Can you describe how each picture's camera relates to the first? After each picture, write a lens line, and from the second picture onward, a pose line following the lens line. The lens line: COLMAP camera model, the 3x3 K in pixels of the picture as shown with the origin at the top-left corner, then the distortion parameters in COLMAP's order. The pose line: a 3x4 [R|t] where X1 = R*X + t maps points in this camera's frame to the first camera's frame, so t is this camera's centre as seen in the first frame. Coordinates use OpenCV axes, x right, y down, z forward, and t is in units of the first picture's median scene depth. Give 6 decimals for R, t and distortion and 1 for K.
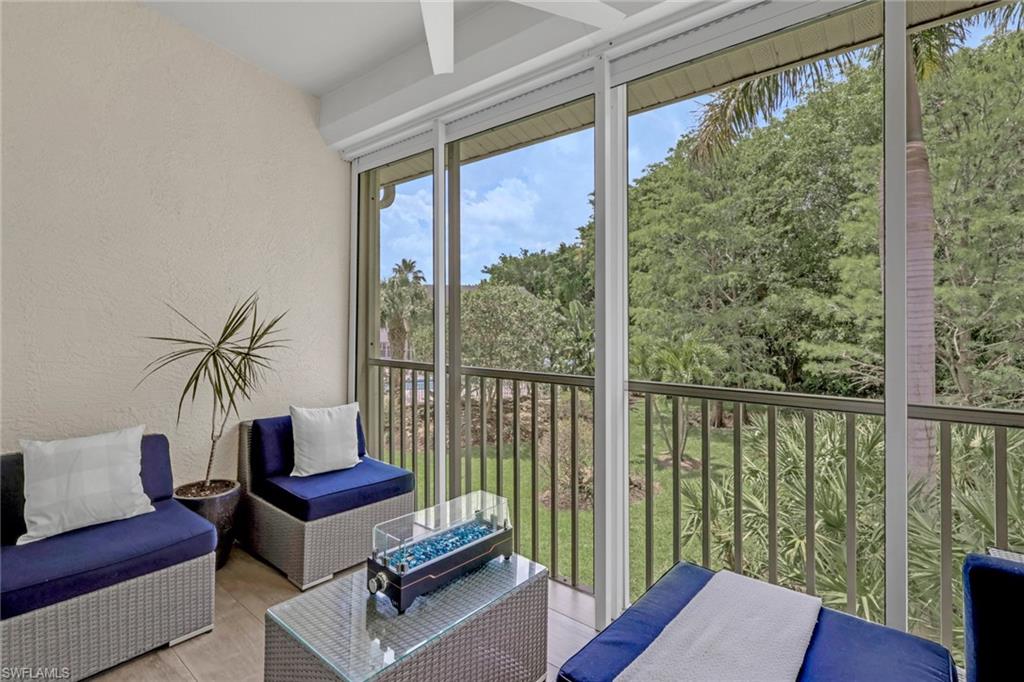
lens RADIAL K [[488.3, 0, 513.2], [0, 488.3, 324.0], [0, 0, 1]] dist [-0.000669, 0.001043]
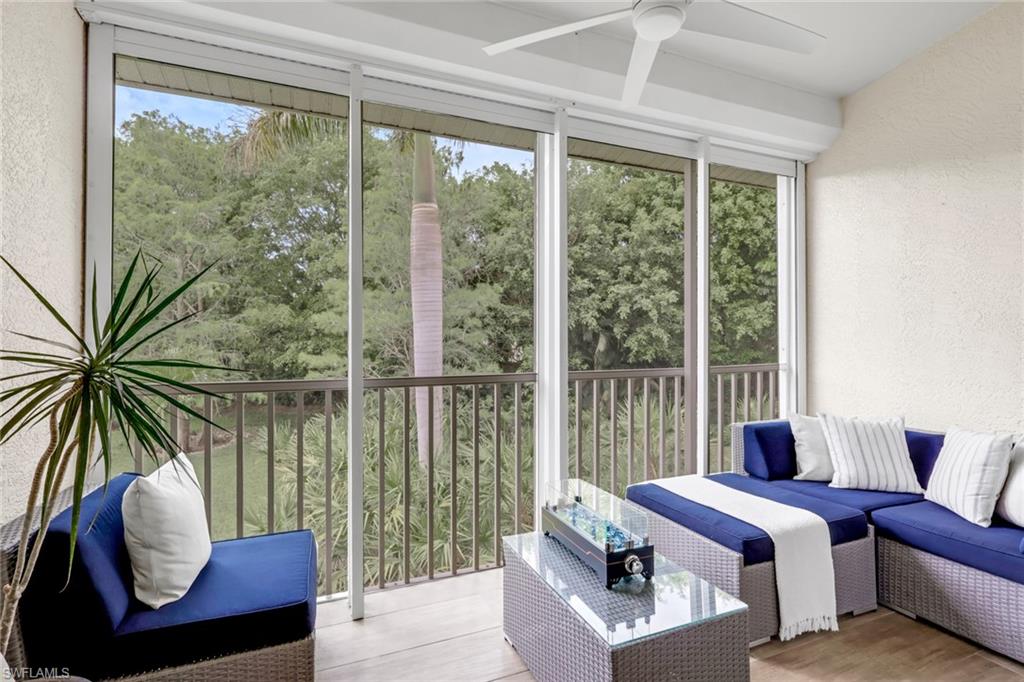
lens RADIAL K [[481.9, 0, 512.0], [0, 481.9, 341.0], [0, 0, 1]] dist [-0.001108, 0.000617]
pose [[0.459508, -0.006310, 0.888151, -0.192475], [0.002872, 0.999980, 0.005618, 0.006249], [-0.888169, -0.000031, 0.459517, 0.111203]]
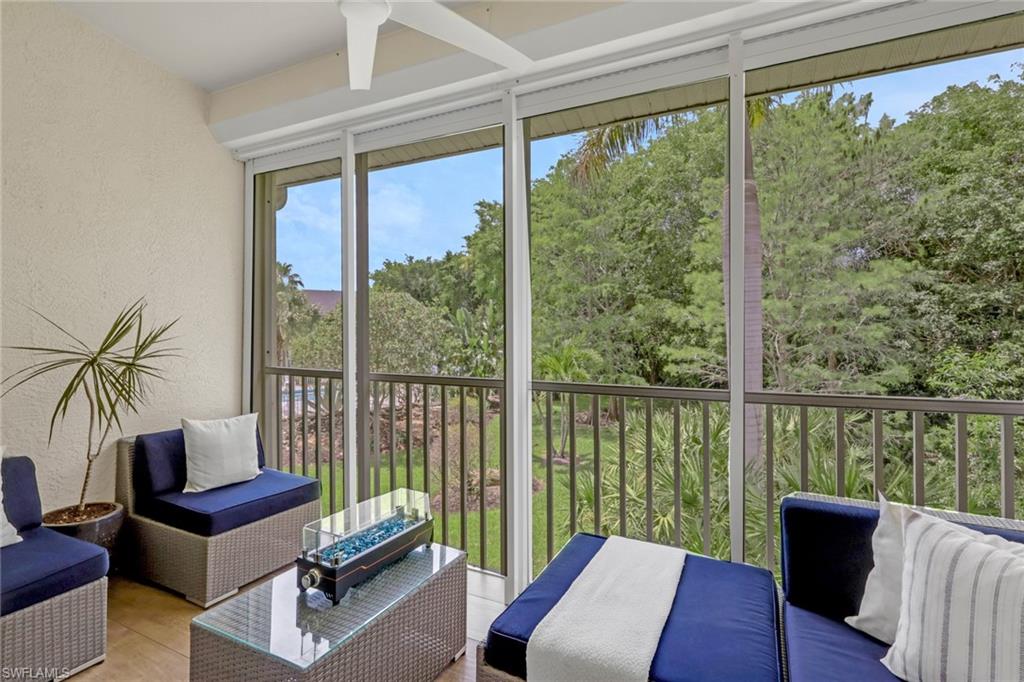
lens RADIAL K [[483.4, 0, 516.0], [0, 483.4, 332.4], [0, 0, 1]] dist [0.000086, 0.000364]
pose [[0.971006, -0.002888, 0.239039, -0.014176], [0.002209, 0.999993, 0.003109, 0.000005], [-0.239047, -0.002491, 0.971005, -0.016036]]
